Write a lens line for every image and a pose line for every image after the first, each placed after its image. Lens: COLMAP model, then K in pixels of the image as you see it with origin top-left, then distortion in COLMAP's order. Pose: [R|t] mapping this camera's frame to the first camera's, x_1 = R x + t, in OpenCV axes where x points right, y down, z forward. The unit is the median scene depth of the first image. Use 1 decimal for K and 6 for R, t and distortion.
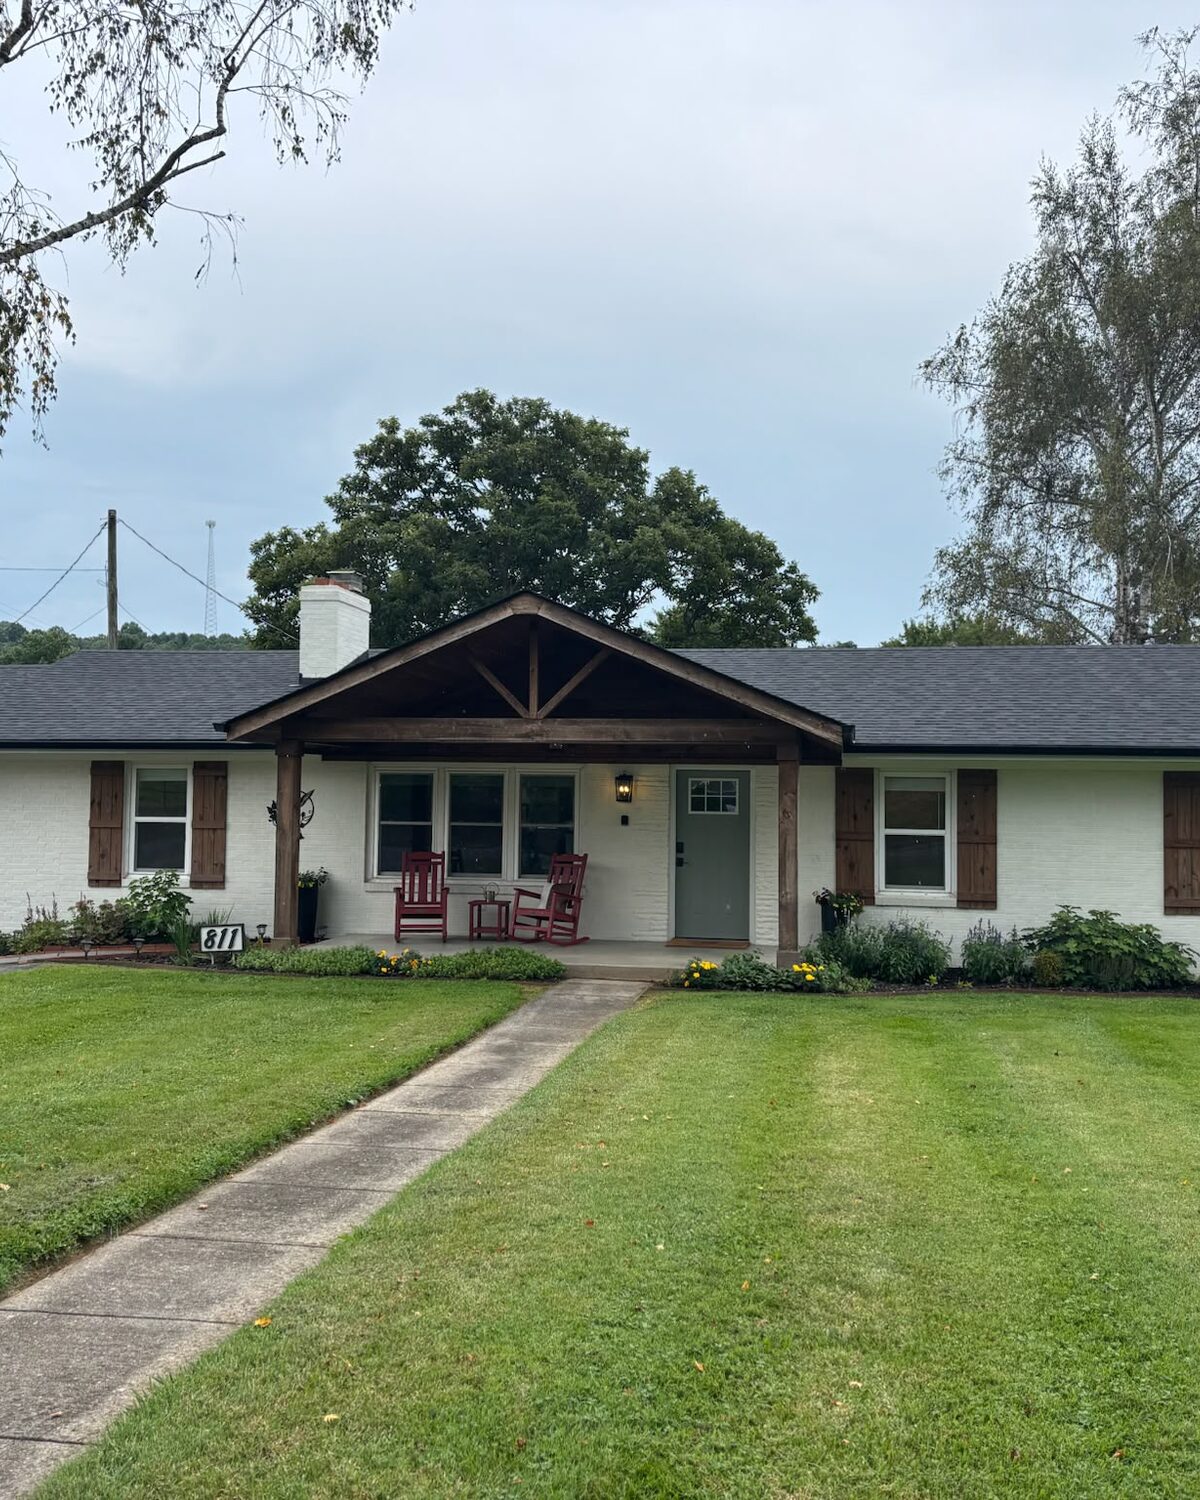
lens RADIAL K [[1183.2, 0, 600.0], [0, 1183.2, 750.0], [0, 0, 1]] dist [0.001368, 0.000276]
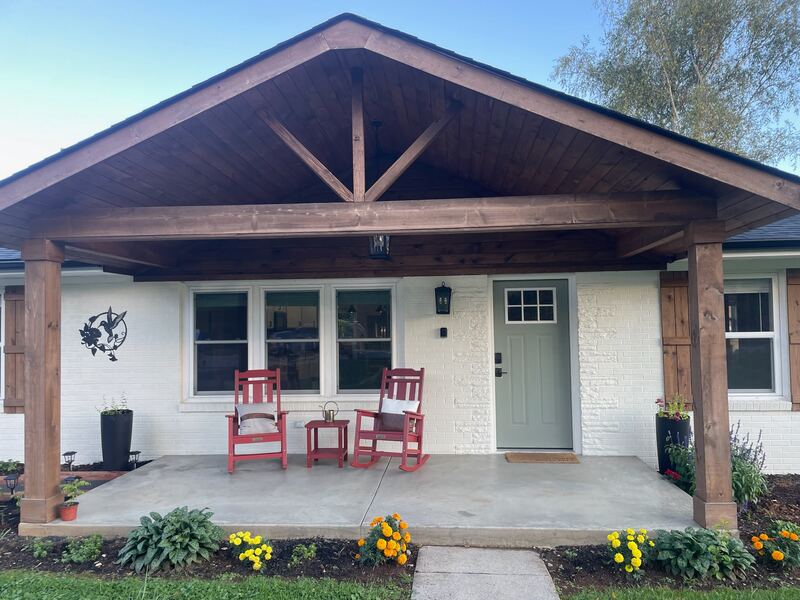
lens RADIAL K [[600.0, 0, 400.0], [0, 600.0, 300.0], [0, 0, 1]] dist [0.000480, -0.001154]
pose [[0.997760, -0.026529, 0.061413, -0.045428], [0.026397, 0.999647, 0.002958, 0.029862], [-0.061470, -0.001330, 0.998108, 0.500119]]
